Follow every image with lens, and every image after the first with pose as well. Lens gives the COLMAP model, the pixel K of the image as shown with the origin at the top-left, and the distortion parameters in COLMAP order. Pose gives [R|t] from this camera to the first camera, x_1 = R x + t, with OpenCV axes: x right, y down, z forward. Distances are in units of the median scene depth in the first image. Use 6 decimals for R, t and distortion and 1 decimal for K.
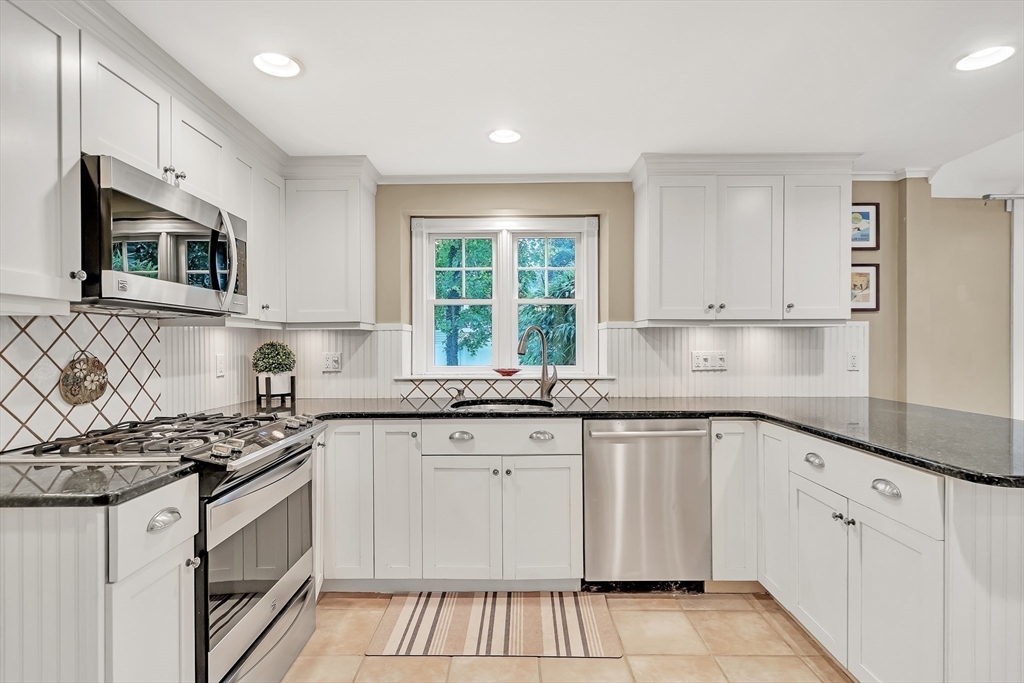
lens RADIAL K [[512.8, 0, 509.1], [0, 512.8, 342.1], [0, 0, 1]] dist [0.003751, 0.000187]
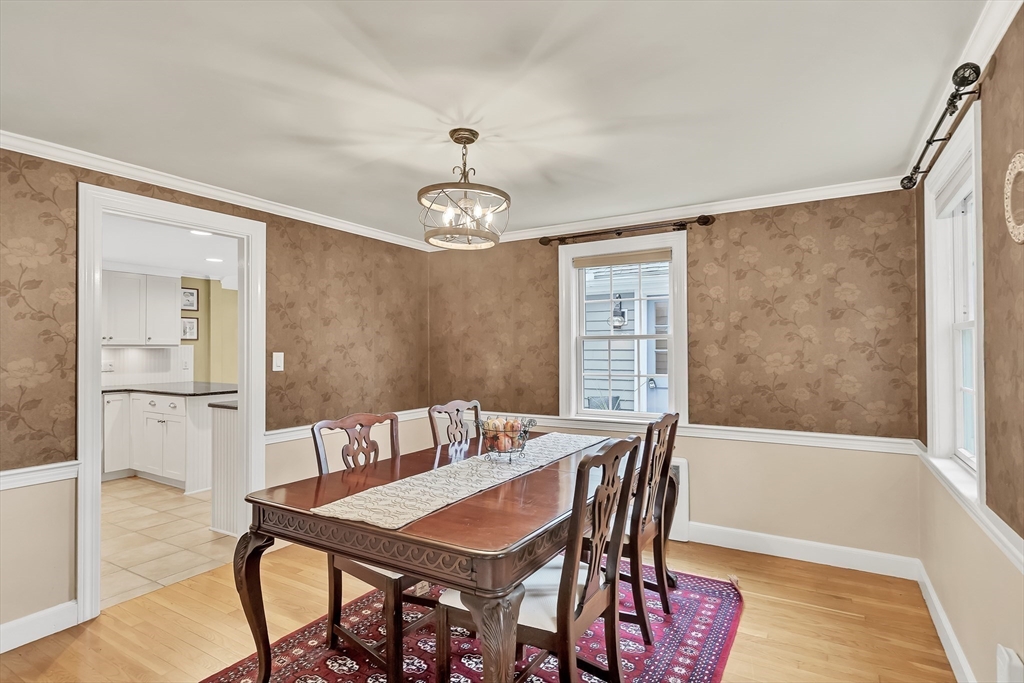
lens RADIAL K [[512.8, 0, 508.2], [0, 512.8, 340.5], [0, 0, 1]] dist [0.003751, 0.000187]
pose [[0.505931, 0.006939, 0.862546, -0.492659], [0.011323, 0.999828, -0.014685, -0.014237], [-0.862499, 0.017196, 0.505766, -1.256554]]
